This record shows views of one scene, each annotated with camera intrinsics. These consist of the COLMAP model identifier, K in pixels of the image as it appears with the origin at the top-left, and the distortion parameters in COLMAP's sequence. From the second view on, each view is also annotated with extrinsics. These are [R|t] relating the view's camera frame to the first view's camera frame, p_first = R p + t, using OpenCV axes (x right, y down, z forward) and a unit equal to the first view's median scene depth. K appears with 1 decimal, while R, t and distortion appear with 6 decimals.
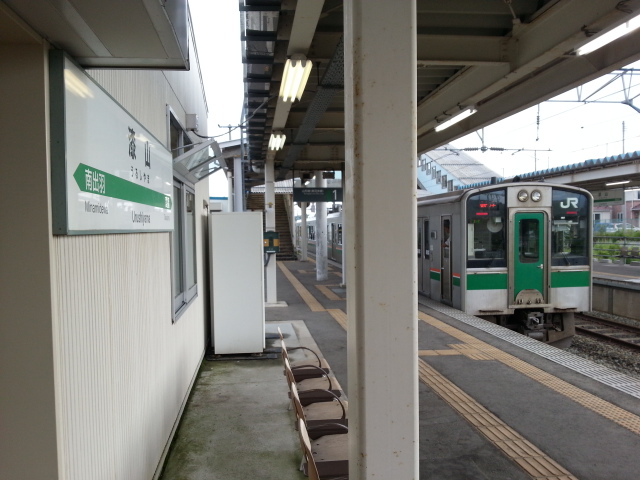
lens RADIAL K [[527.6, 0, 316.9], [0, 527.6, 250.9], [0, 0, 1]] dist [0.063108, -0.124988]
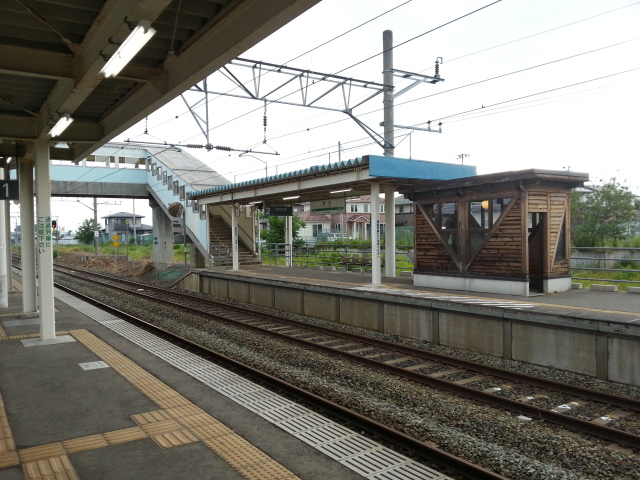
lens RADIAL K [[527.6, 0, 316.9], [0, 527.6, 250.9], [0, 0, 1]] dist [0.063108, -0.124988]
pose [[0.886746, -0.015650, 0.461993, 0.062225], [0.024486, 0.999614, -0.013137, -0.002495], [-0.461609, 0.022961, 0.886786, 0.135079]]
